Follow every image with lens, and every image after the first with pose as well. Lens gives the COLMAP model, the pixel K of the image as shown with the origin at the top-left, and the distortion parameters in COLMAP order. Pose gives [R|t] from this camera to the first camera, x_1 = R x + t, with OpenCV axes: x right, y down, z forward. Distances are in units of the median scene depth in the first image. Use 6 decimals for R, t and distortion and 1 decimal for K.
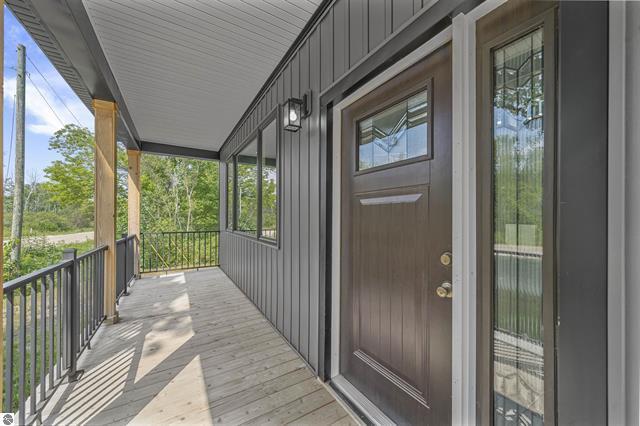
lens RADIAL K [[236.4, 0, 321.6], [0, 236.4, 213.9], [0, 0, 1]] dist [0.002291, 0.000218]
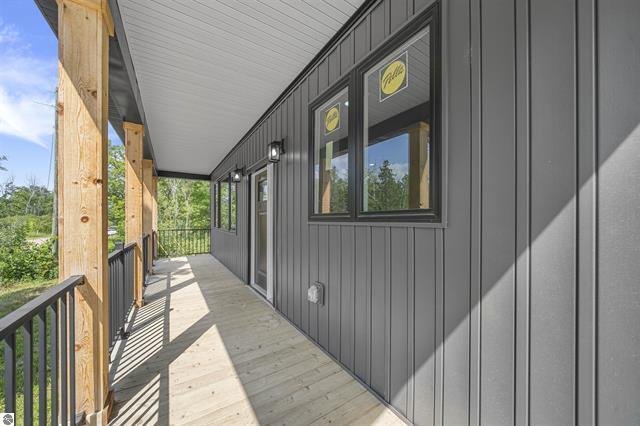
lens RADIAL K [[236.4, 0, 318.9], [0, 236.4, 218.1], [0, 0, 1]] dist [0.002291, 0.000218]
pose [[0.999993, -0.001047, 0.003675, 0.173814], [0.001023, 0.999979, 0.006449, -0.002537], [-0.003682, -0.006446, 0.999972, -0.344458]]
